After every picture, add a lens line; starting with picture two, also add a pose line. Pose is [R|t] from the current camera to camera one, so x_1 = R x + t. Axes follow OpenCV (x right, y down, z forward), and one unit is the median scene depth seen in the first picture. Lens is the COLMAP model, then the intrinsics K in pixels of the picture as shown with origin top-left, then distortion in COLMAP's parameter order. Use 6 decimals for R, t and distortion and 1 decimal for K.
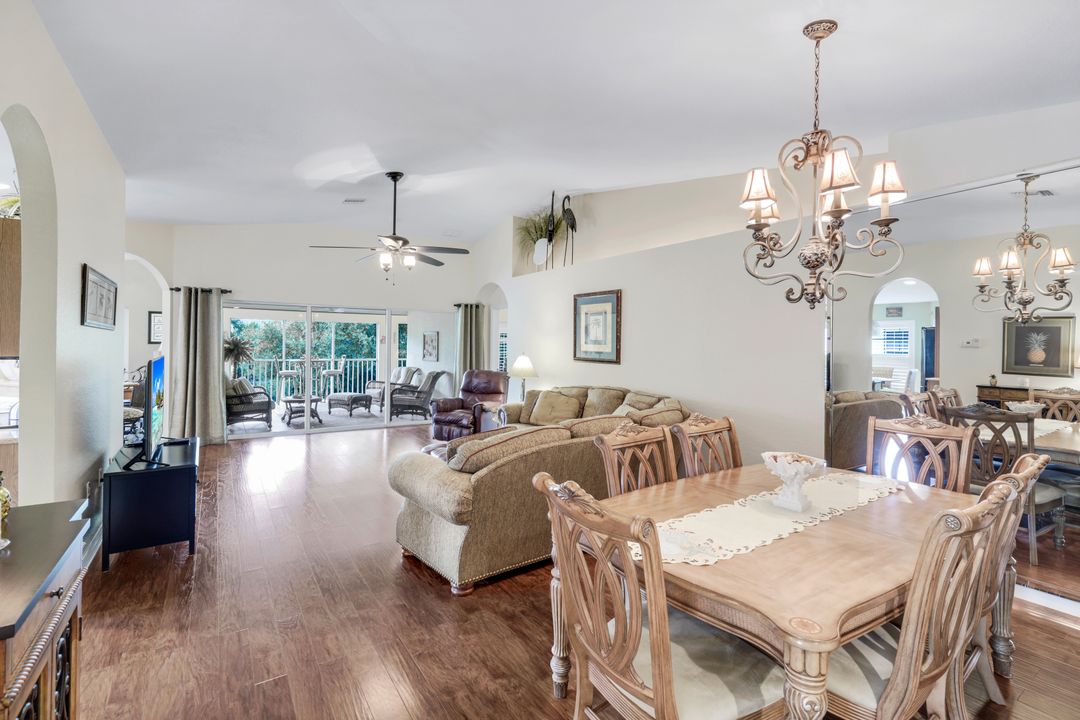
lens RADIAL K [[482.7, 0, 550.2], [0, 482.7, 345.4], [0, 0, 1]] dist [-0.001623, 0.000696]
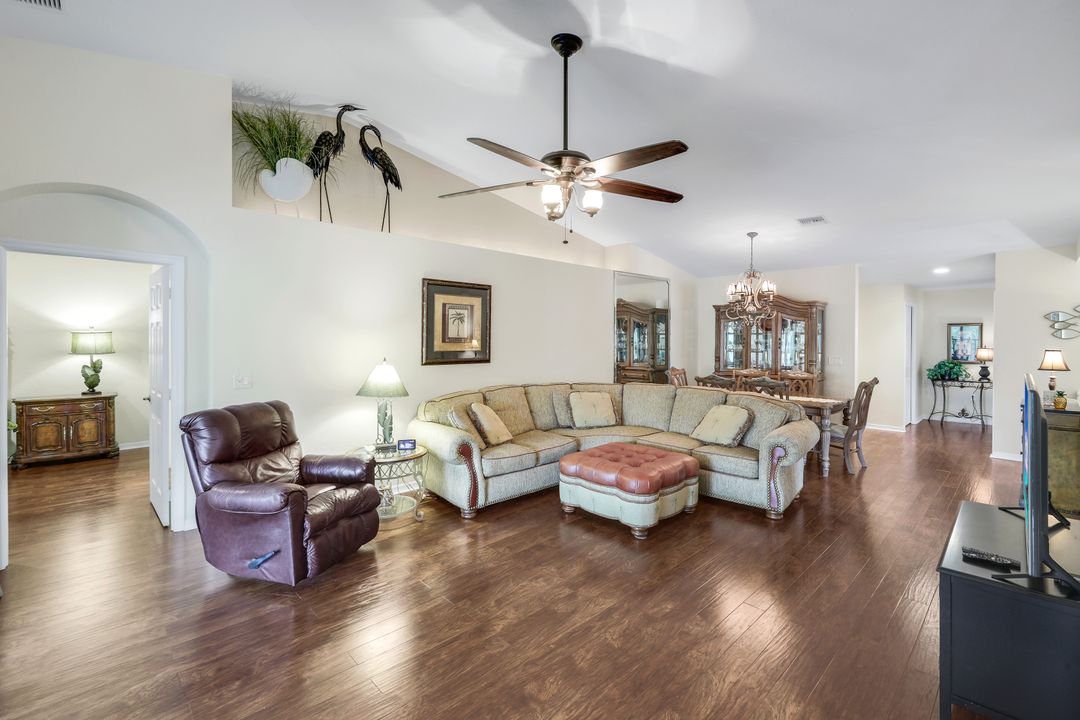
lens RADIAL K [[482.7, 0, 532.4], [0, 482.7, 348.0], [0, 0, 1]] dist [-0.001623, 0.000696]
pose [[-0.147948, -0.027889, 0.988602, -0.642738], [0.000808, 0.999599, 0.028320, -0.014139], [-0.988995, 0.004988, -0.147866, 0.824438]]
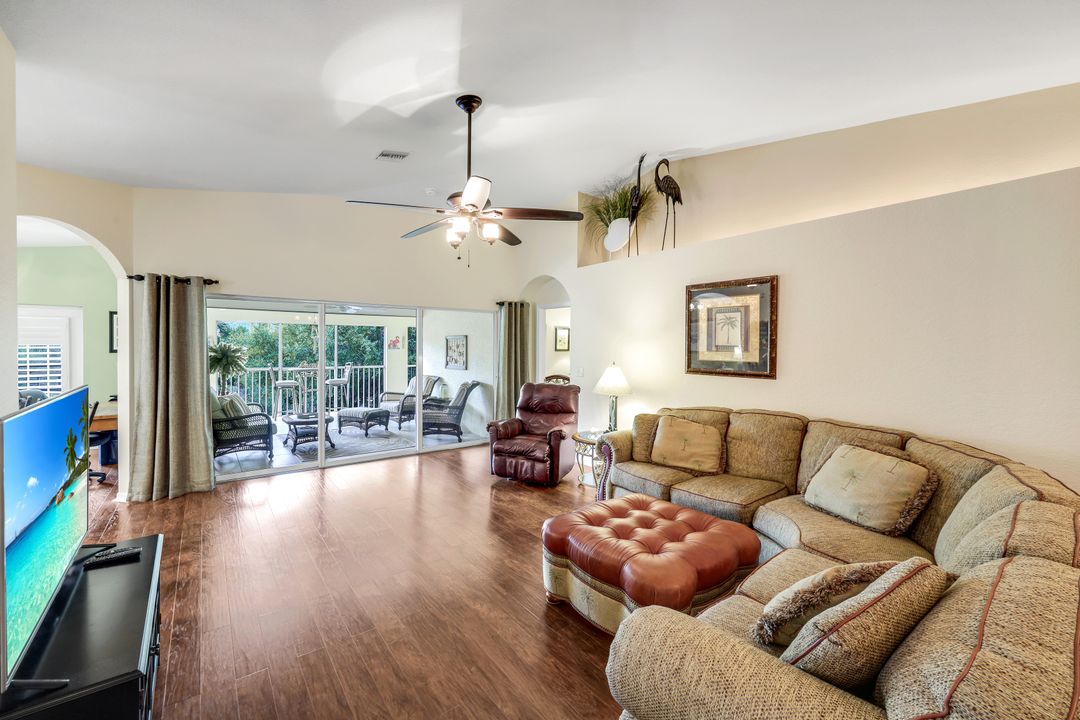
lens RADIAL K [[444.5, 0, 544.8], [0, 444.5, 352.7], [0, 0, 1]] dist [0.000059, -0.000791]
pose [[0.998614, -0.007253, 0.052131, -0.184043], [0.006645, 0.999908, 0.011838, -0.008313], [-0.052212, -0.011475, 0.998570, 0.273251]]
